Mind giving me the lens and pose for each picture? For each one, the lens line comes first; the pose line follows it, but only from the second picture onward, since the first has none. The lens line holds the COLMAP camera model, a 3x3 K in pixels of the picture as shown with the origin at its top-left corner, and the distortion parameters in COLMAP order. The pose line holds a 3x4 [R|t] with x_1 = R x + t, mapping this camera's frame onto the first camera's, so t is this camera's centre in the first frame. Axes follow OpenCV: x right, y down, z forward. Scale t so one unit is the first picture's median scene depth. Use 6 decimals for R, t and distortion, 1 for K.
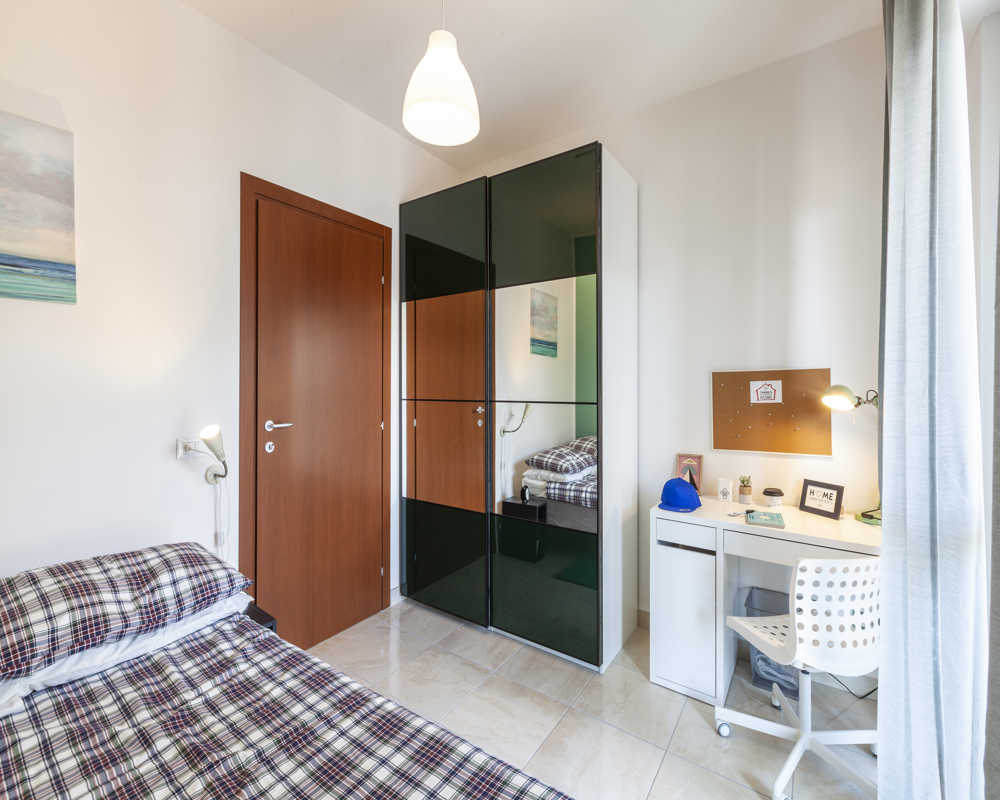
lens RADIAL K [[444.8, 0, 479.8], [0, 444.8, 383.9], [0, 0, 1]] dist [-0.000036, -0.000031]
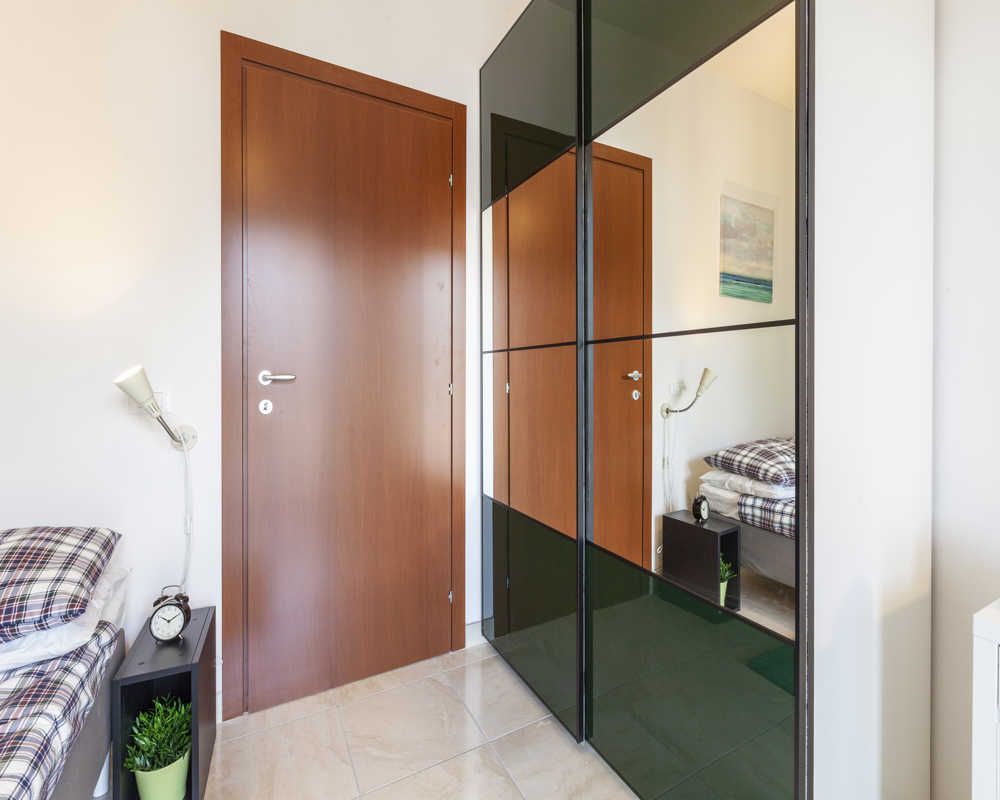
lens RADIAL K [[449.0, 0, 493.2], [0, 449.0, 375.1], [0, 0, 1]] dist [0.002954, -0.000086]
pose [[0.903725, 0.001474, -0.428112, 0.137295], [0.000836, 0.999986, 0.005209, 0.065243], [0.428113, -0.005066, 0.903711, 0.370362]]
